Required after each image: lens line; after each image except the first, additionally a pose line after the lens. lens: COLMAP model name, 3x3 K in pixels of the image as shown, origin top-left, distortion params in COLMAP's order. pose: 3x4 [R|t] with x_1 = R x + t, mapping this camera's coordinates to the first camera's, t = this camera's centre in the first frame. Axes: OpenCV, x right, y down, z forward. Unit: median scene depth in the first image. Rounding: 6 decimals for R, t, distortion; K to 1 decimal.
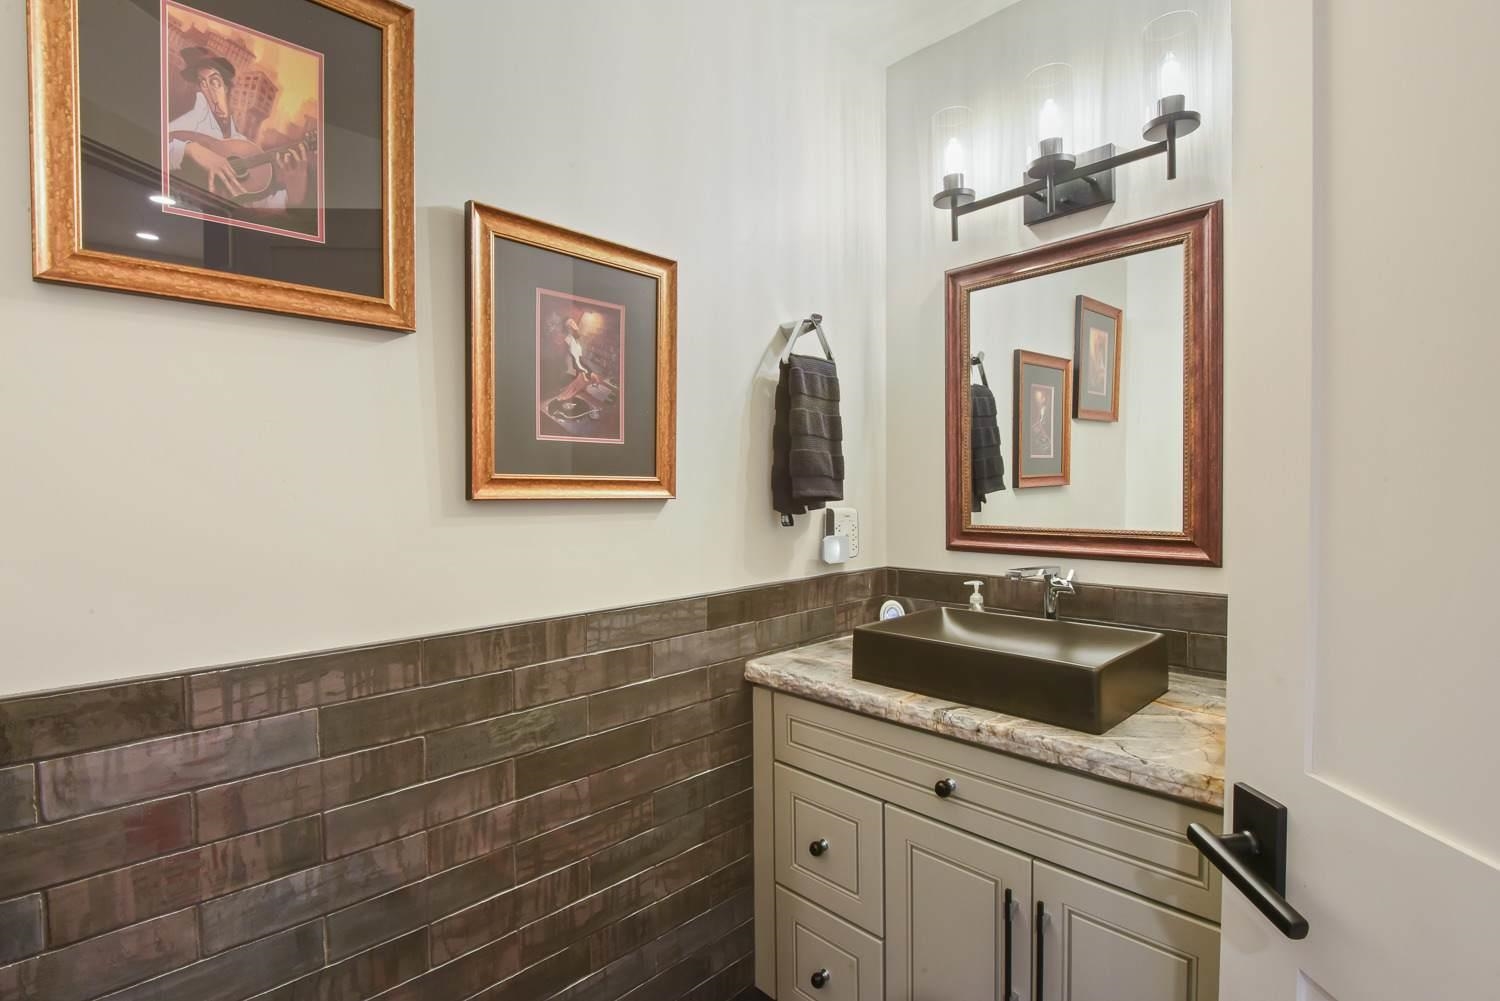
lens RADIAL K [[713.9, 0, 753.5], [0, 713.9, 485.8], [0, 0, 1]] dist [0.016572, -0.022416]
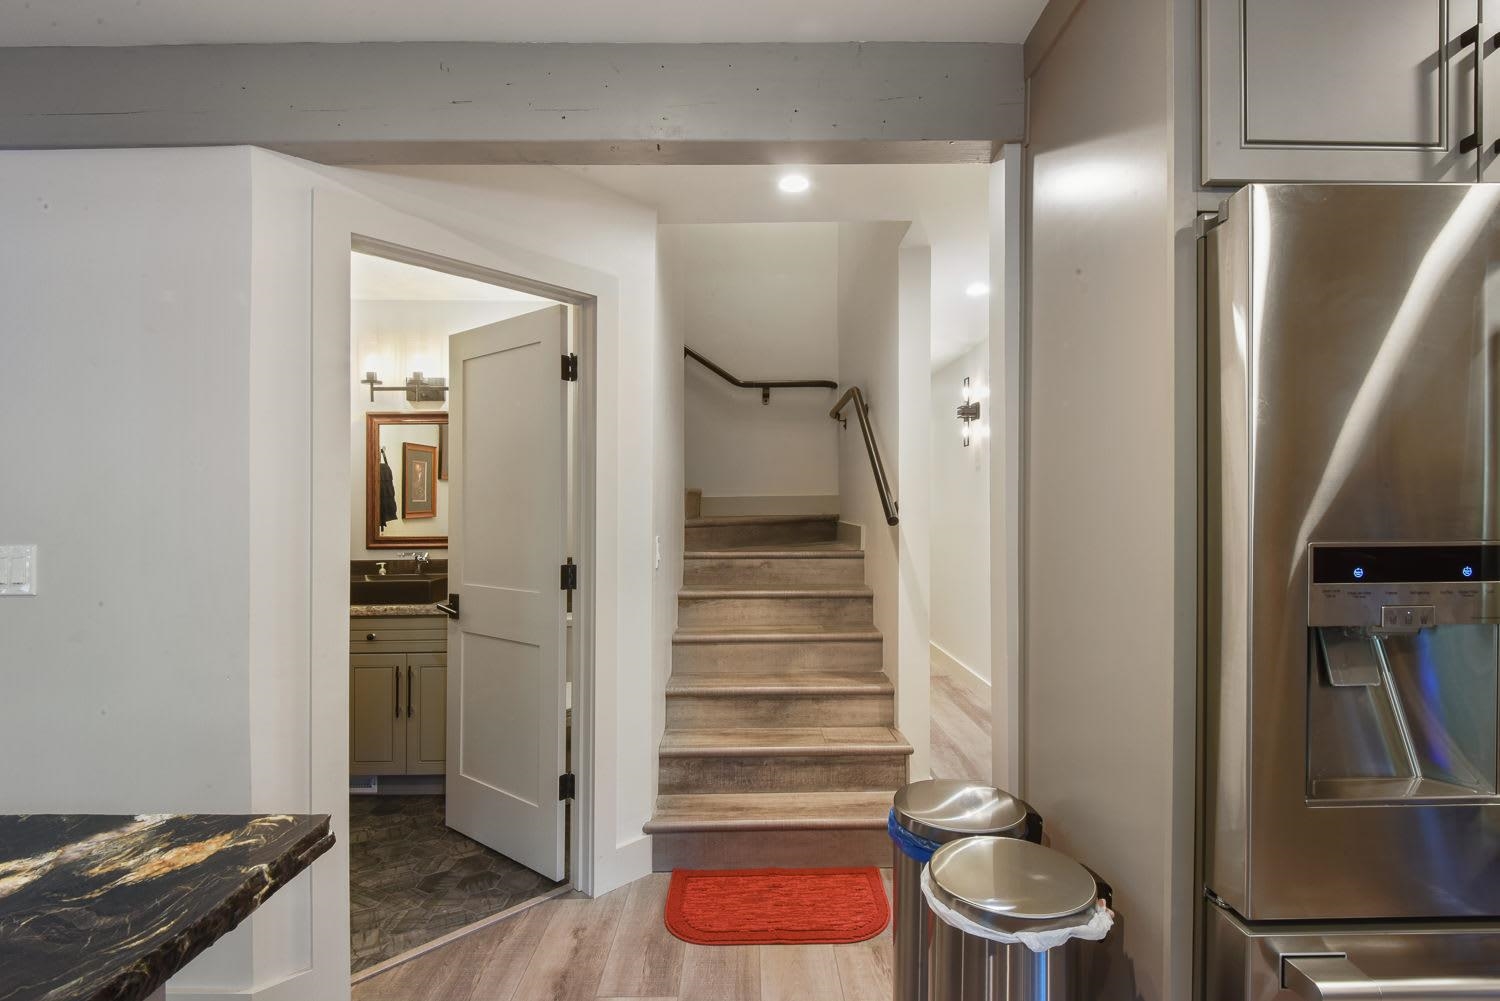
lens RADIAL K [[707.1, 0, 752.4], [0, 707.1, 521.3], [0, 0, 1]] dist [0.017244, -0.000021]
pose [[0.695760, 0.001698, 0.718272, -0.425078], [-0.006940, 0.999966, 0.004359, -0.004893], [-0.718241, -0.008018, 0.695748, -1.213388]]
